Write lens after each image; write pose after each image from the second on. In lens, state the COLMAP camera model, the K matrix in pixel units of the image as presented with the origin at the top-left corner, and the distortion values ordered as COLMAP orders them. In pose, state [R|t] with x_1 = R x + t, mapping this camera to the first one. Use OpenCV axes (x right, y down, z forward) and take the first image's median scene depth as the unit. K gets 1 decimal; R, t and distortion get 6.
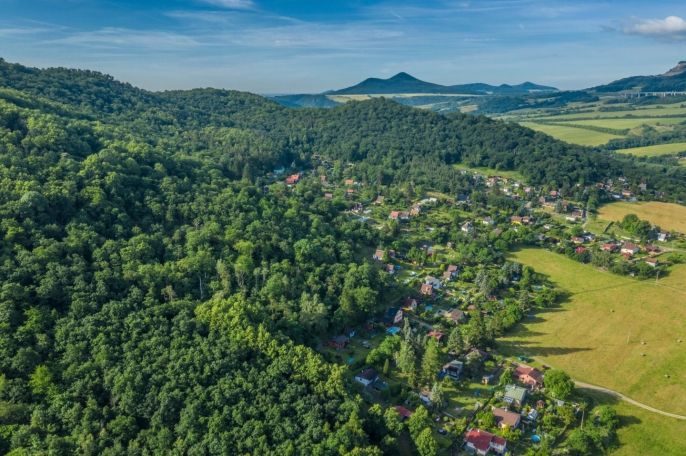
lens RADIAL K [[540.2, 0, 343.0], [0, 540.2, 228.0], [0, 0, 1]] dist [-0.008461, 0.005547]
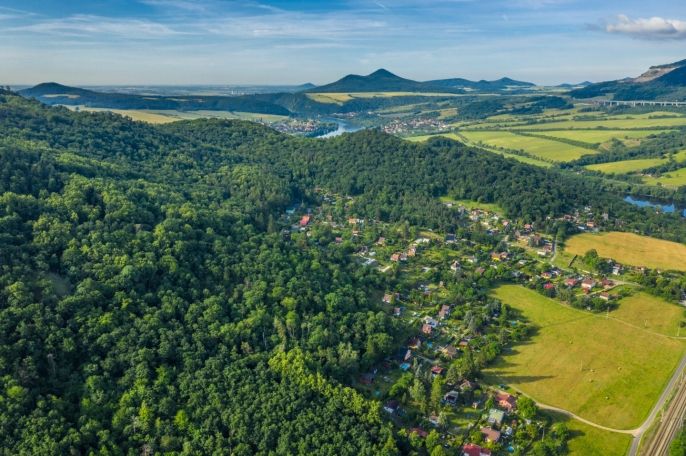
lens RADIAL K [[548.5, 0, 343.0], [0, 548.5, 228.0], [0, 0, 1]] dist [-0.001526, 0.007021]
pose [[0.999149, -0.007512, 0.040546, -0.090911], [0.006989, 0.999891, 0.013030, -0.138285], [-0.040639, -0.012736, 0.999093, -0.273186]]
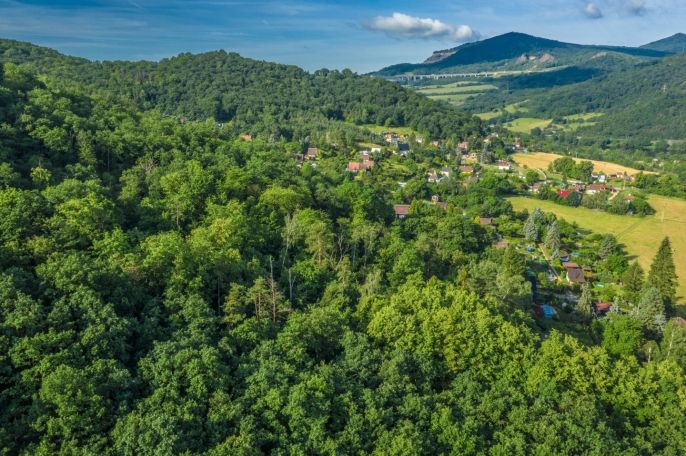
lens RADIAL K [[543.3, 0, 343.0], [0, 543.3, 228.0], [0, 0, 1]] dist [-0.008600, 0.003570]
pose [[0.910182, -0.098737, 0.402268, -0.289425], [0.095486, 0.995032, 0.028184, 0.046792], [-0.403052, 0.012758, 0.915088, 0.440938]]
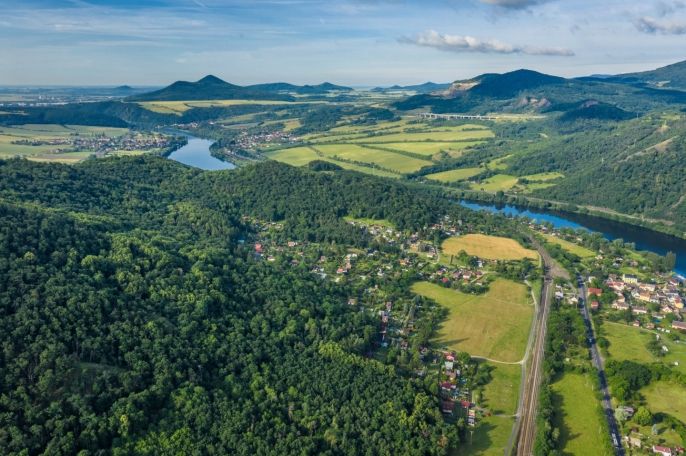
lens RADIAL K [[548.5, 0, 343.0], [0, 548.5, 228.0], [0, 0, 1]] dist [-0.001526, 0.007021]
pose [[0.935057, -0.085102, 0.344130, -0.592188], [0.080056, 0.996372, 0.028872, -0.260437], [-0.345339, 0.000553, 0.938478, -0.713450]]
